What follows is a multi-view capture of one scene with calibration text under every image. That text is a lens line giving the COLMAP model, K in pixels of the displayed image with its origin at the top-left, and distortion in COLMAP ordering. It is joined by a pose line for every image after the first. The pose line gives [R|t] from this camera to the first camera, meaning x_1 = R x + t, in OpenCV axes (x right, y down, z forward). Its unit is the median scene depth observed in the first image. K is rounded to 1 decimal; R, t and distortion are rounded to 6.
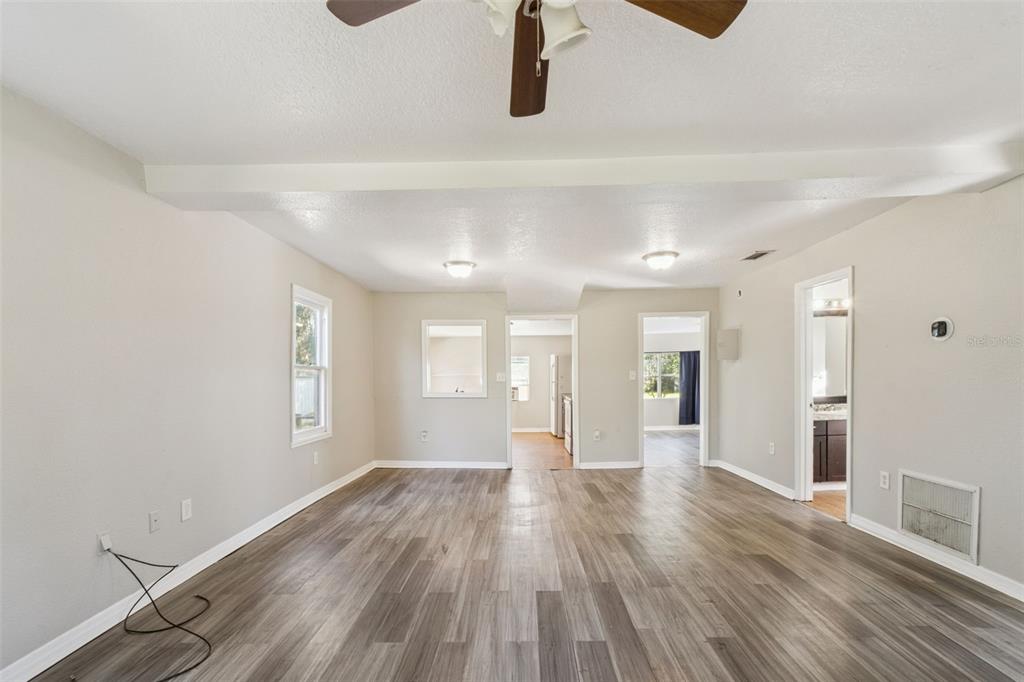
lens RADIAL K [[449.5, 0, 515.0], [0, 449.5, 371.7], [0, 0, 1]] dist [-0.001029, -0.000341]
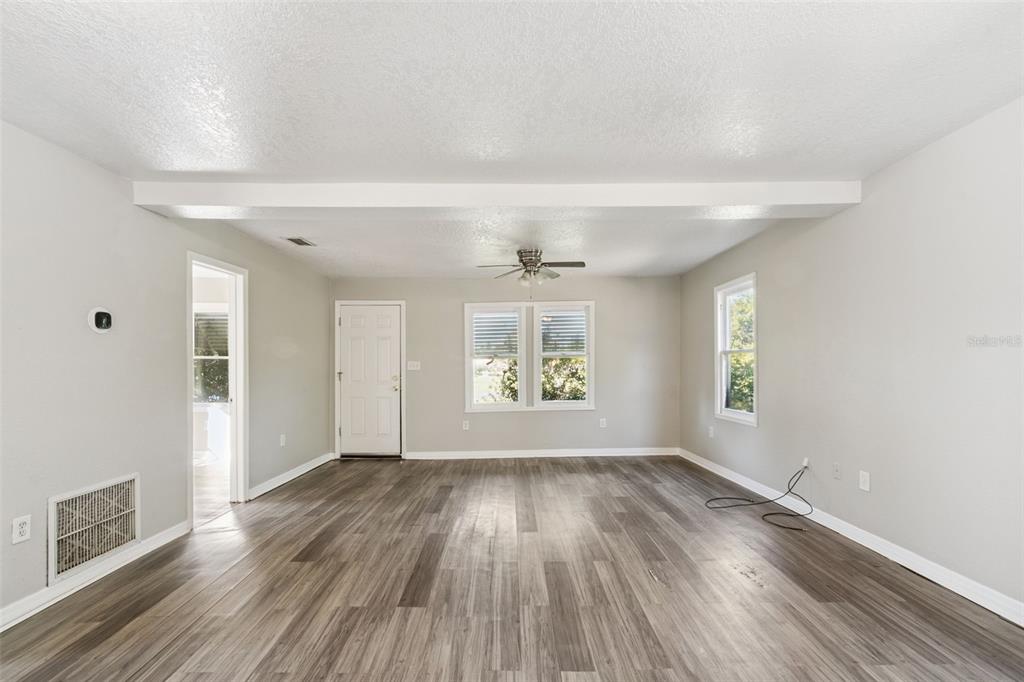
lens RADIAL K [[449.5, 0, 515.0], [0, 449.5, 371.7], [0, 0, 1]] dist [-0.001029, -0.000341]
pose [[-0.999224, 0.020695, -0.033510, 0.121066], [0.020503, 0.999771, 0.006054, 0.020875], [0.033628, 0.005362, -0.999420, 1.894312]]
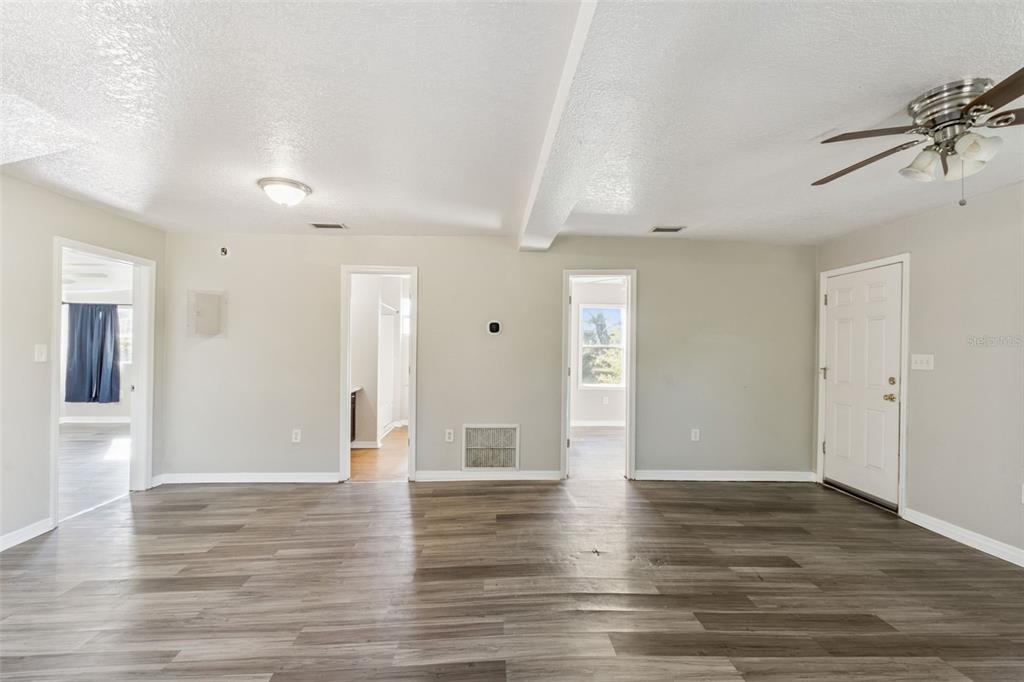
lens RADIAL K [[443.3, 0, 501.0], [0, 443.3, 342.0], [0, 0, 1]] dist [0.000182, 0.000104]
pose [[-0.053703, 0.032446, 0.998030, -0.568169], [-0.019250, 0.999253, -0.033521, 0.005044], [-0.998371, -0.021013, -0.053038, 1.034495]]
